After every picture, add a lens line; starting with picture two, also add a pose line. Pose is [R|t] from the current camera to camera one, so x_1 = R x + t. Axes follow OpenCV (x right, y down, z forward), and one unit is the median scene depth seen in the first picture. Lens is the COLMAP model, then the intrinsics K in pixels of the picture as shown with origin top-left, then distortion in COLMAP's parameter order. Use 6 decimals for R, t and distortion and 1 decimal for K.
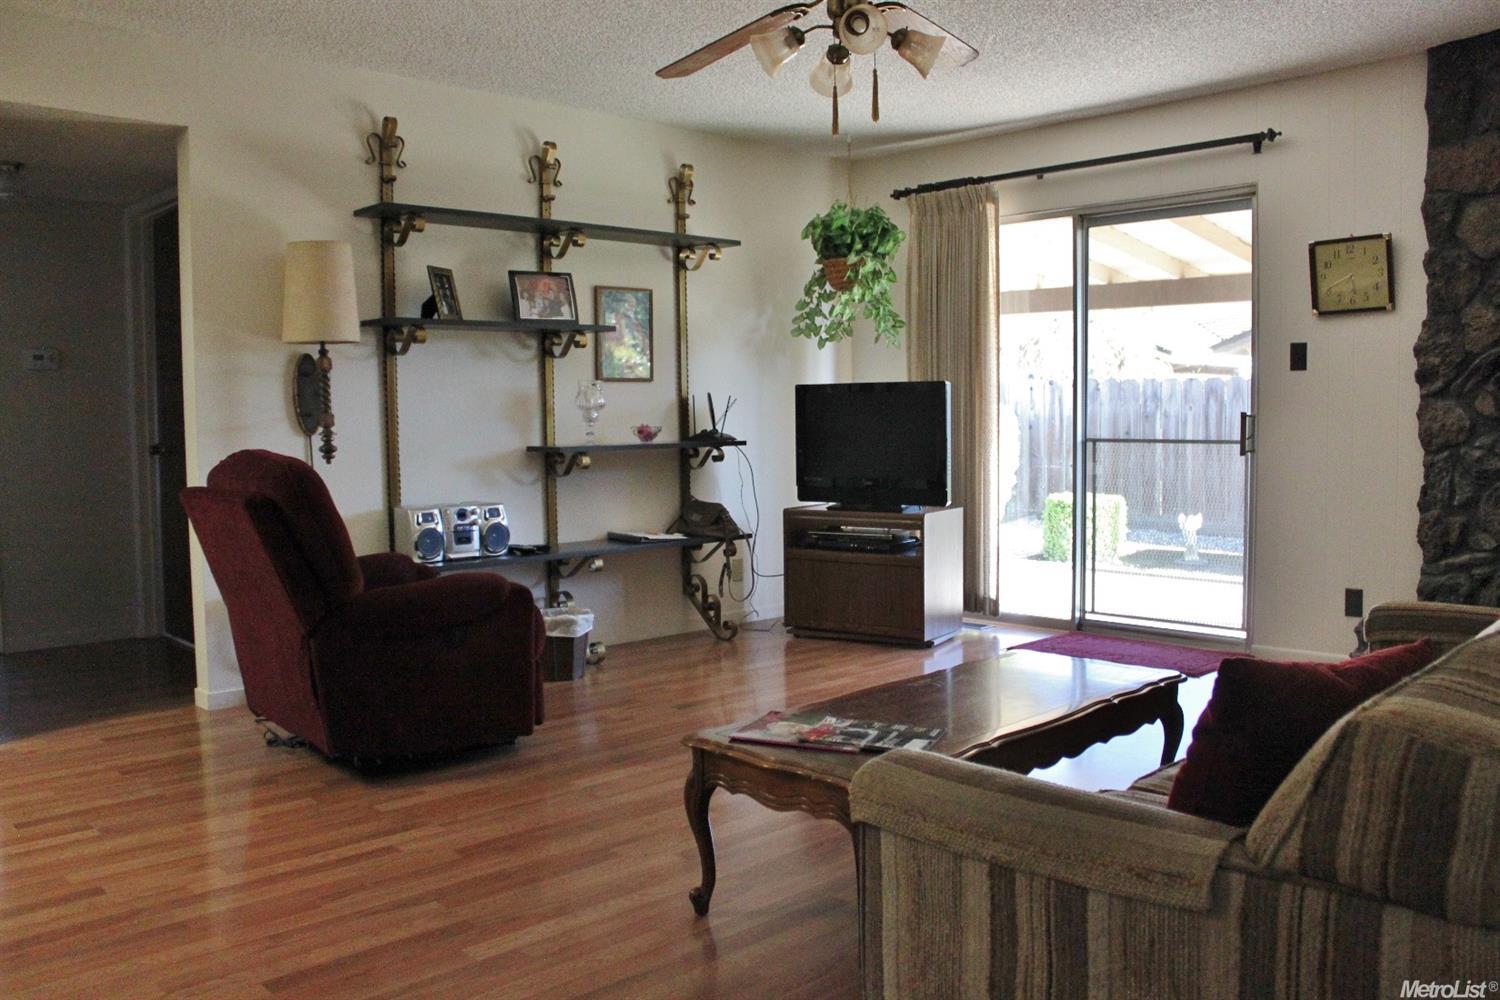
lens RADIAL K [[1269.2, 0, 749.6], [0, 1269.2, 499.2], [0, 0, 1]] dist [-0.003542, -0.000333]
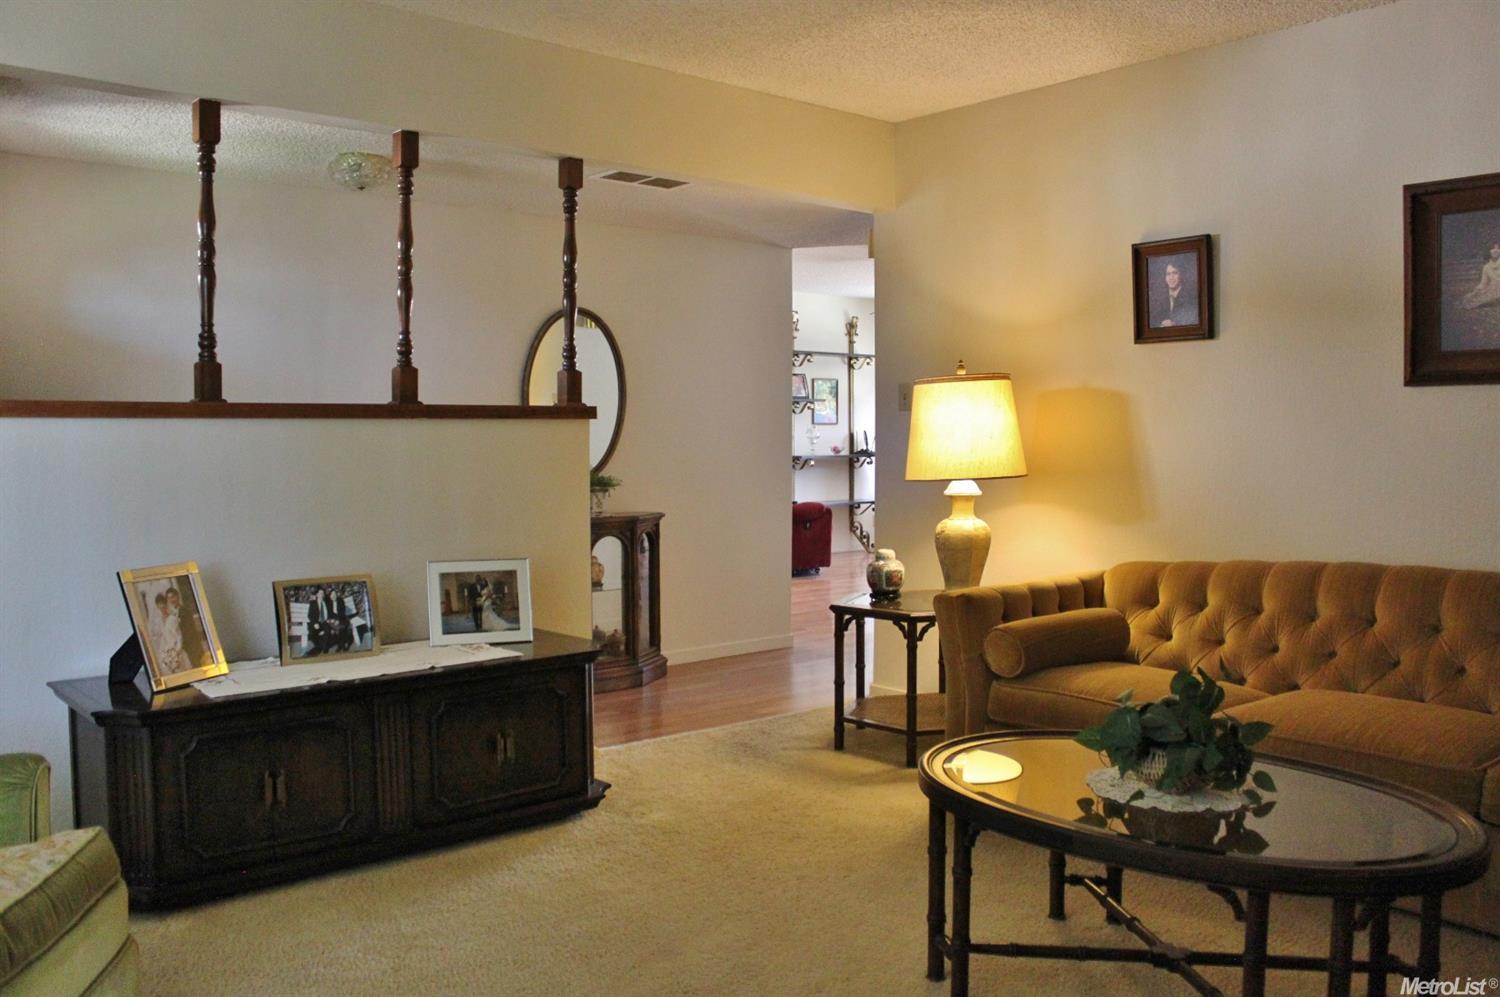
lens RADIAL K [[1269.2, 0, 750.7], [0, 1269.2, 499.2], [0, 0, 1]] dist [-0.003542, -0.000333]
pose [[0.999333, 0.013235, -0.034035, -0.143207], [-0.013773, 0.999783, -0.015612, 0.058642], [0.033821, 0.016070, 0.999299, -1.012454]]
